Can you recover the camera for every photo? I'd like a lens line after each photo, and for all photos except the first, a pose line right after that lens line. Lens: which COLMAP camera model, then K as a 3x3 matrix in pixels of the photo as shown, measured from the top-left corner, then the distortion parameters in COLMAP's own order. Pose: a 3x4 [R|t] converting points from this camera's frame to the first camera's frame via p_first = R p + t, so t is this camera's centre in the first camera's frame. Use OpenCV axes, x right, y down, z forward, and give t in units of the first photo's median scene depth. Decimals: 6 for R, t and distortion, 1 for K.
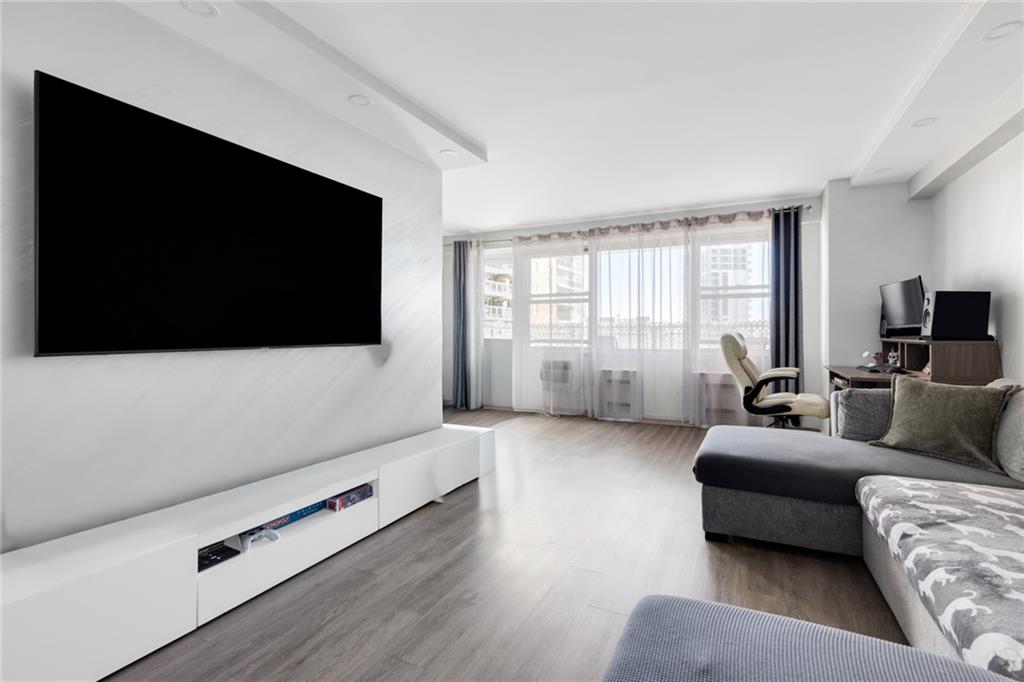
lens RADIAL K [[466.1, 0, 502.9], [0, 466.1, 332.4], [0, 0, 1]] dist [0.001791, -0.000346]
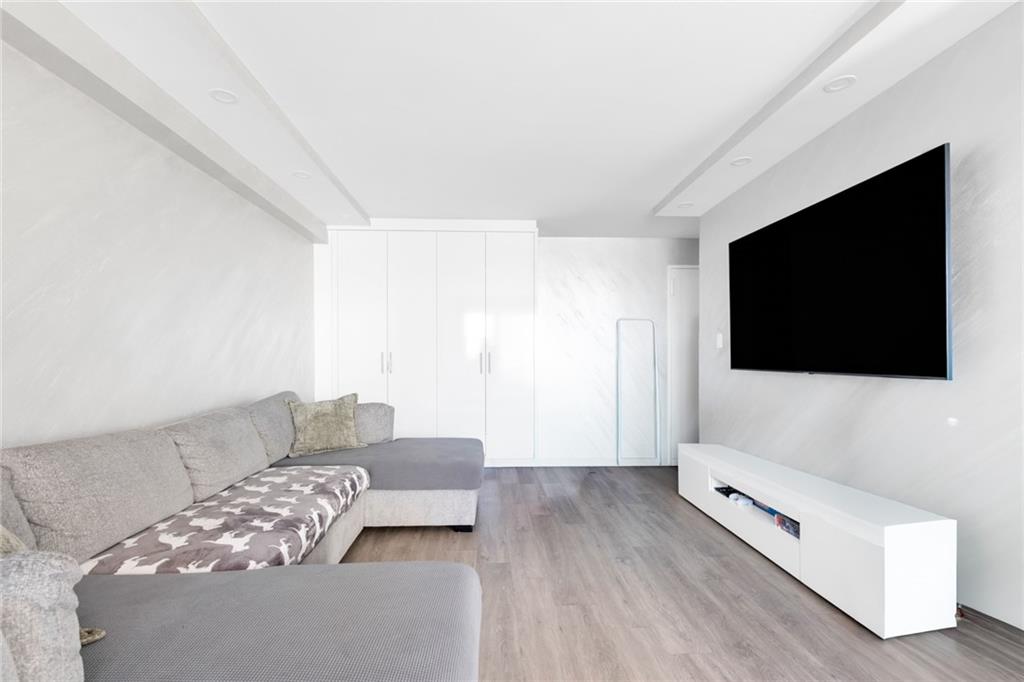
lens RADIAL K [[466.1, 0, 503.5], [0, 466.1, 356.0], [0, 0, 1]] dist [0.001791, -0.000346]
pose [[-0.873244, -0.005352, -0.487254, 0.582278], [-0.001554, 0.999965, -0.008197, 0.001216], [0.487281, -0.006401, -0.873222, 1.318762]]
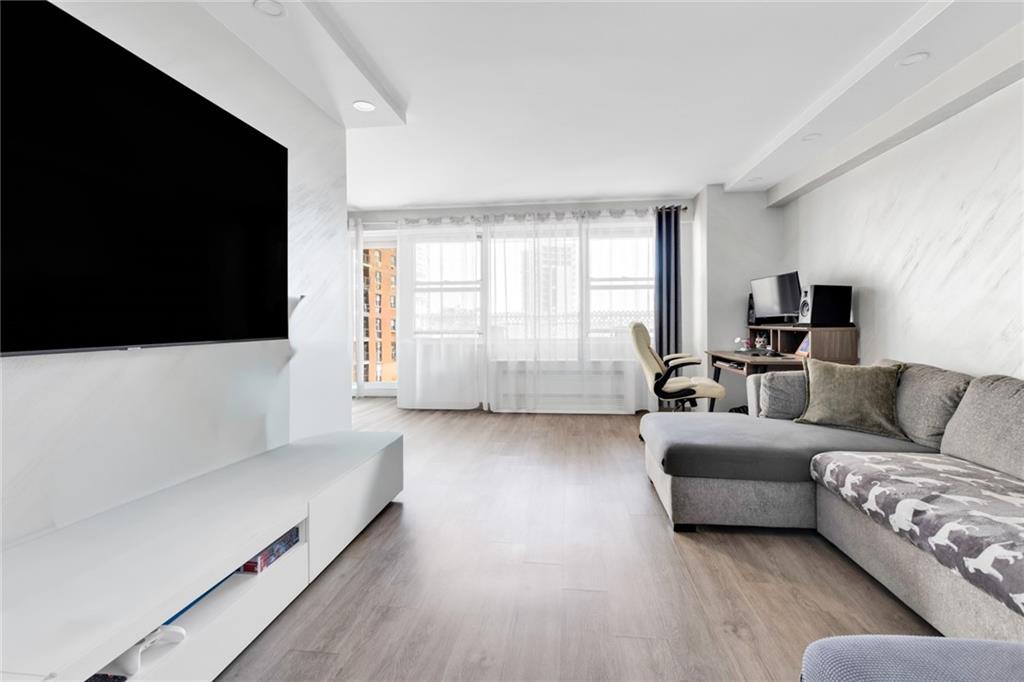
lens RADIAL K [[466.1, 0, 509.7], [0, 466.1, 327.9], [0, 0, 1]] dist [0.001791, -0.000346]
pose [[0.943253, -0.009476, 0.331939, -0.181740], [0.005916, 0.999914, 0.011733, 0.000431], [-0.332022, -0.009103, 0.943228, 0.160802]]
